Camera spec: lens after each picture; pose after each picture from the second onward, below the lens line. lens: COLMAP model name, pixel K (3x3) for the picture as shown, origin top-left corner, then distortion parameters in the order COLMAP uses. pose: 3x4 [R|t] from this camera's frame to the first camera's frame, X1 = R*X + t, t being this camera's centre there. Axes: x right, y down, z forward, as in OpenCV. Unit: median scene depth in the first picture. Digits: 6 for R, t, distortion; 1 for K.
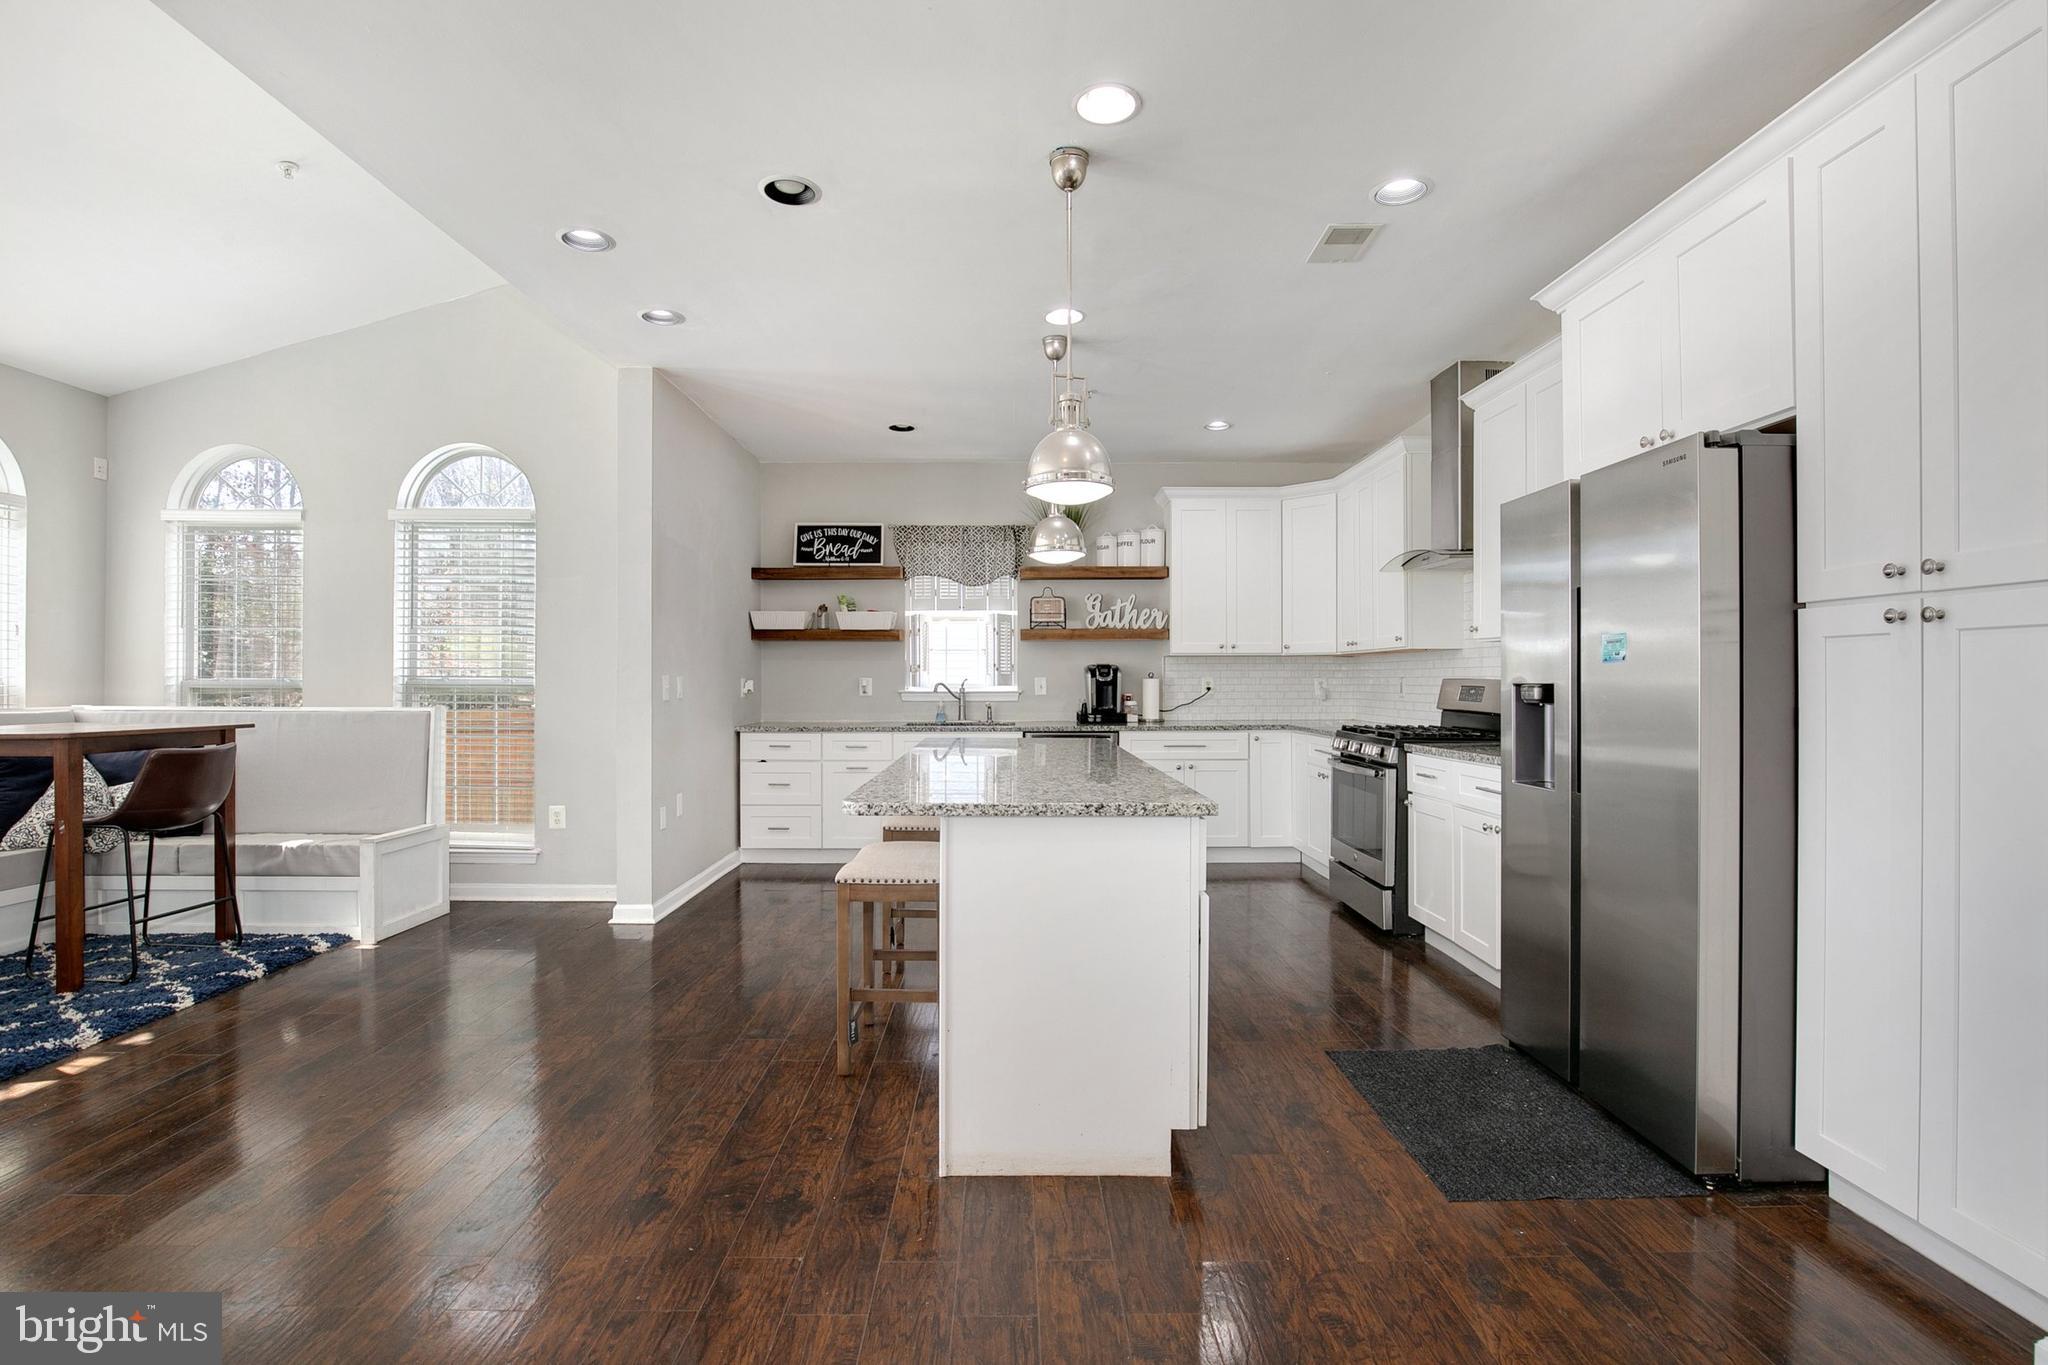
lens RADIAL K [[956.2, 0, 1019.4], [0, 956.2, 677.5], [0, 0, 1]] dist [-0.016126, 0.002770]
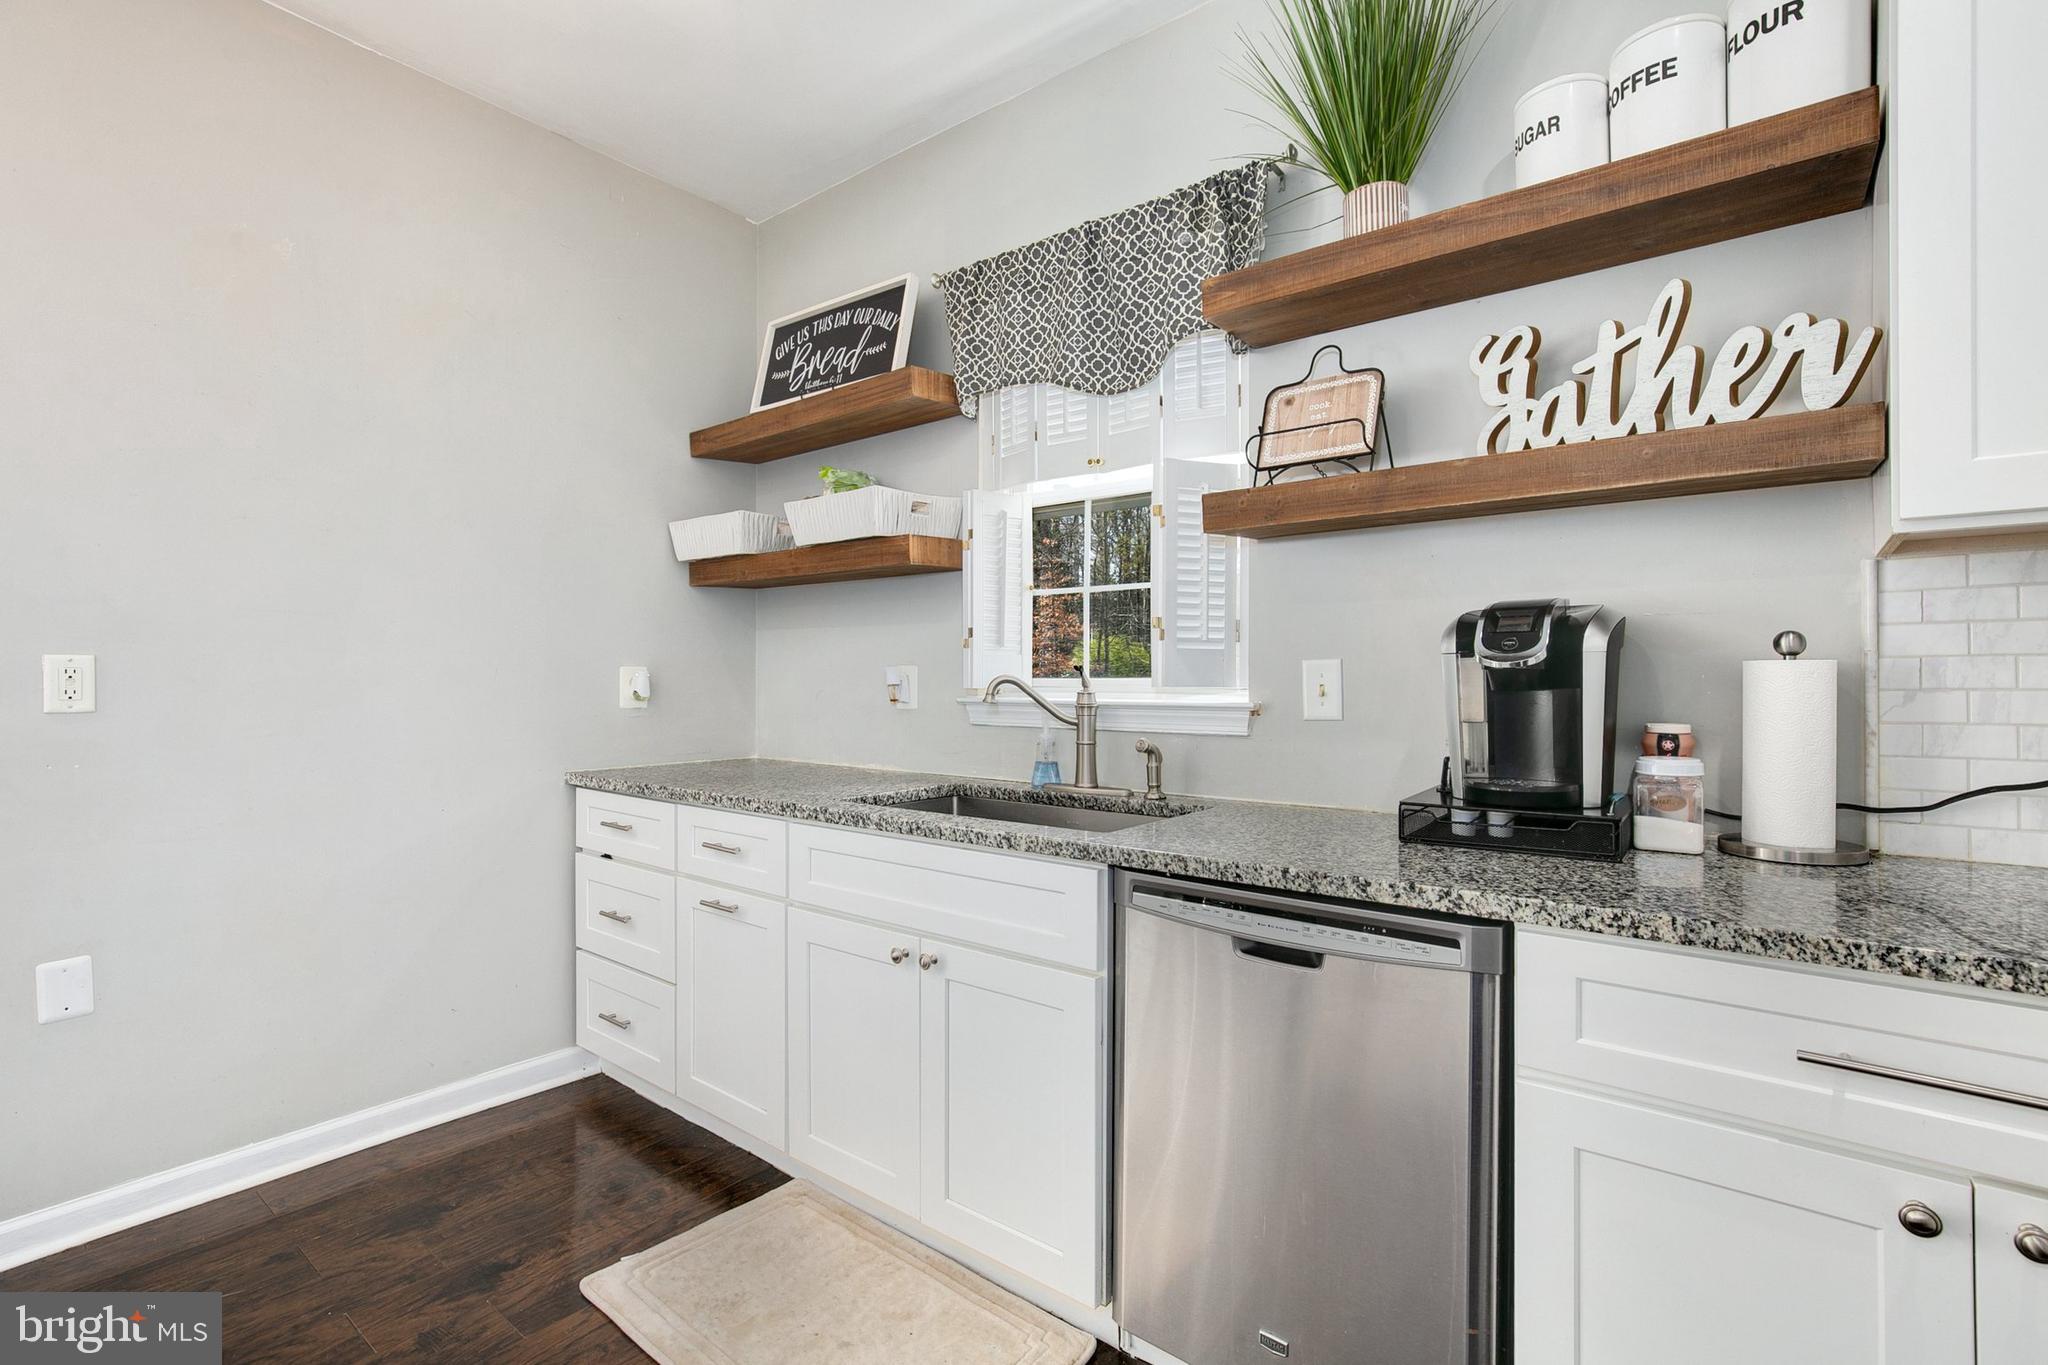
lens RADIAL K [[956.2, 0, 1013.8], [0, 956.2, 673.4], [0, 0, 1]] dist [-0.016126, 0.002770]
pose [[0.771114, -0.003759, -0.636686, 0.141282], [-0.001724, 0.999967, -0.007991, 0.006556], [0.636694, 0.007259, 0.771082, 0.735357]]
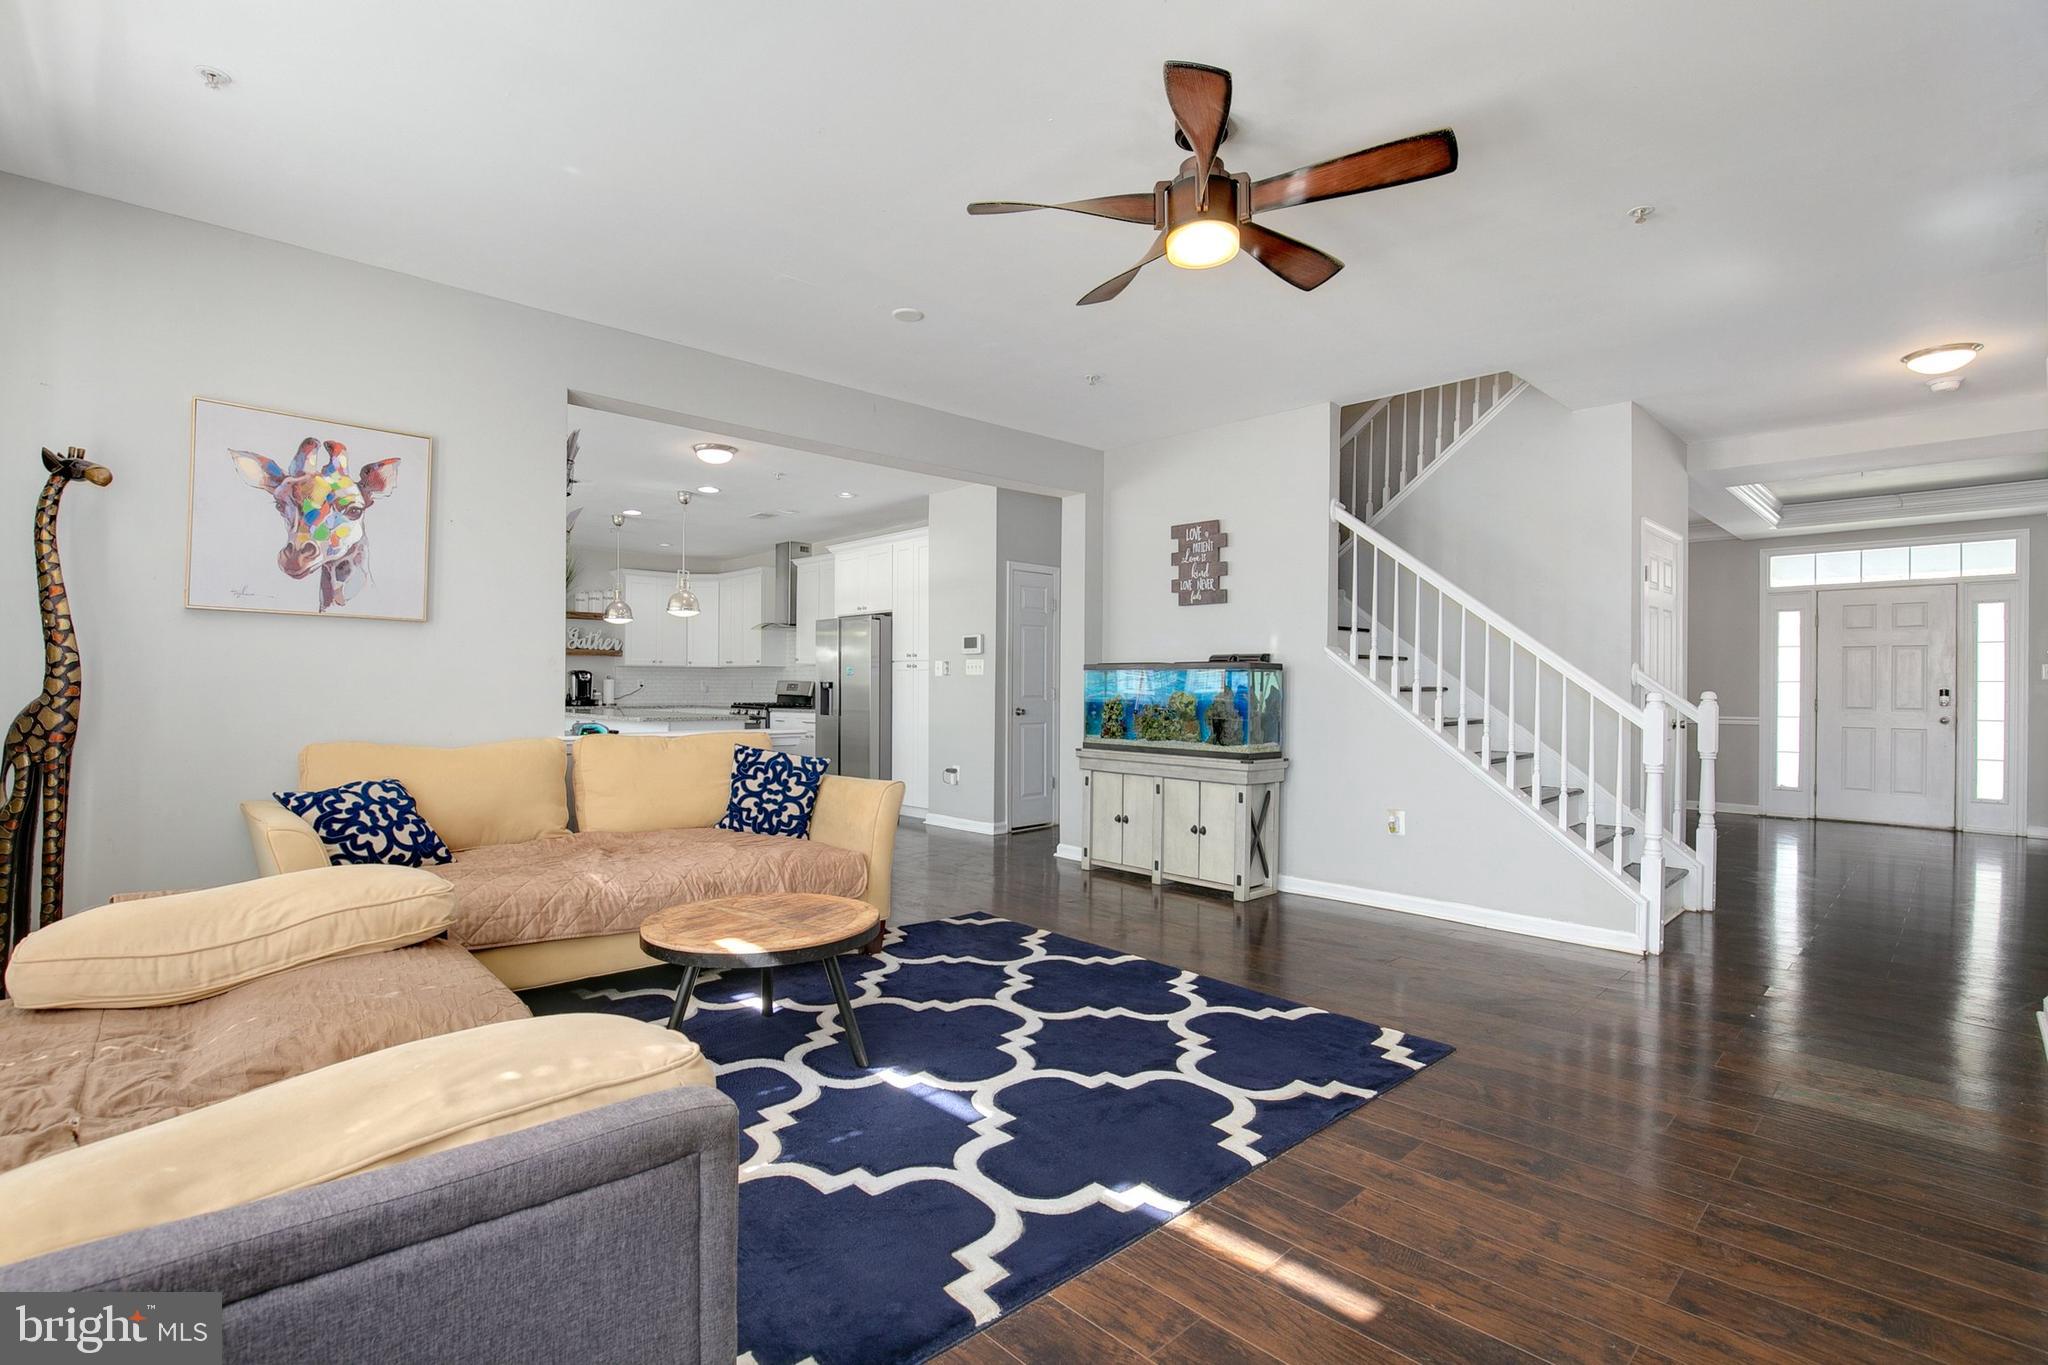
lens RADIAL K [[956.2, 0, 1024.0], [0, 956.2, 682.8], [0, 0, 1]] dist [-0.016126, 0.002770]
pose [[0.732689, -0.001858, 0.680561, -0.473945], [-0.000703, 0.999994, 0.003487, -0.000153], [-0.680563, -0.003033, 0.732683, -0.731563]]
